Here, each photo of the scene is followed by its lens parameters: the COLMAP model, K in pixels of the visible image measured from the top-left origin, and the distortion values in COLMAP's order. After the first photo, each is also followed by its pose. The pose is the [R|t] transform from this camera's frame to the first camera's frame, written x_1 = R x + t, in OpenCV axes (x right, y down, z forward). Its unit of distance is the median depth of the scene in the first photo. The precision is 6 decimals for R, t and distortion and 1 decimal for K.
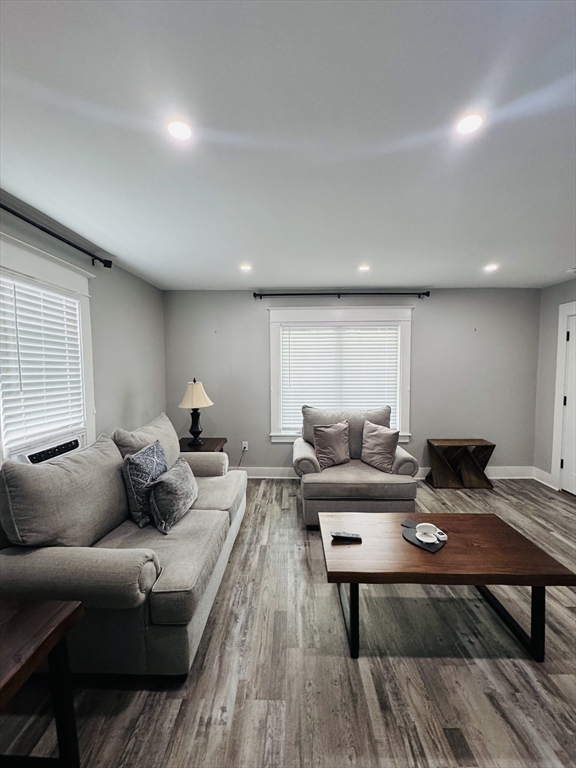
lens RADIAL K [[309.3, 0, 286.3], [0, 309.3, 384.2], [0, 0, 1]] dist [-0.002404, 0.001030]
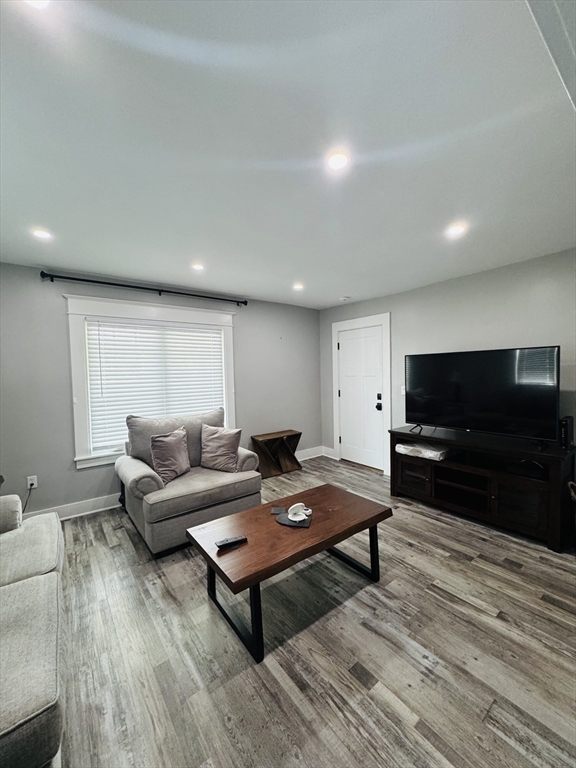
lens RADIAL K [[309.3, 0, 288.4], [0, 309.3, 385.2], [0, 0, 1]] dist [-0.002404, 0.001030]
pose [[0.779944, -0.038072, 0.624690, -0.154328], [0.056057, 0.998386, -0.009141, 0.021401], [-0.623334, 0.042148, 0.780819, 0.086092]]
